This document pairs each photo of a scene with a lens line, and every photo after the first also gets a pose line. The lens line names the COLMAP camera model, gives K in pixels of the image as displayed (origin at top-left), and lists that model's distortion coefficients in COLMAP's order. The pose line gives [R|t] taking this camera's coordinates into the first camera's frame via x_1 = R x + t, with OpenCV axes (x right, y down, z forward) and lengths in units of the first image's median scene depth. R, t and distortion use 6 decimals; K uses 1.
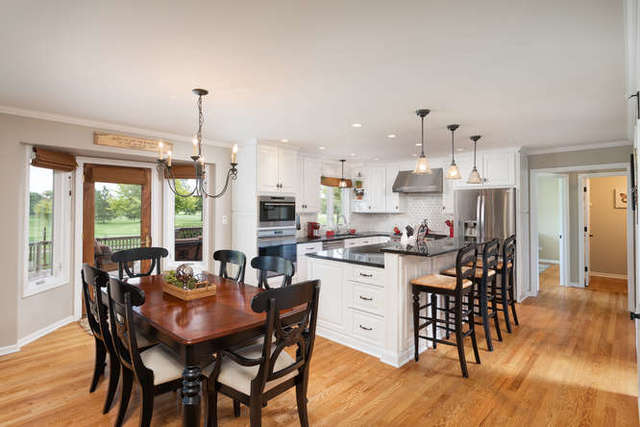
lens RADIAL K [[332.4, 0, 321.2], [0, 332.4, 203.1], [0, 0, 1]] dist [0.001583, -0.000167]
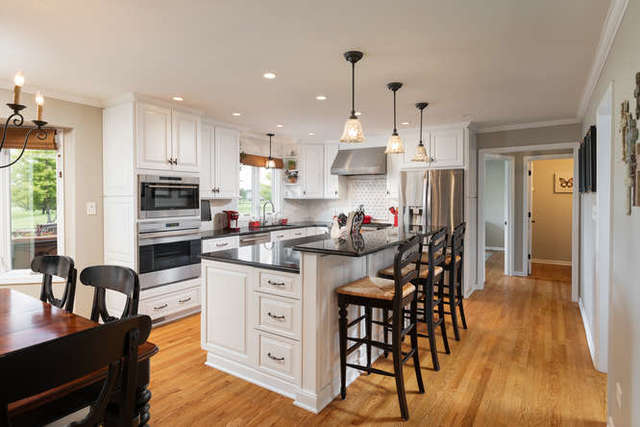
lens RADIAL K [[352.3, 0, 343.3], [0, 352.3, 205.2], [0, 0, 1]] dist [-0.000840, 0.000019]
pose [[0.977570, -0.008503, 0.210438, 0.081727], [-0.000070, 0.999172, 0.040696, 0.013038], [-0.210609, -0.039798, 0.976760, 0.166769]]
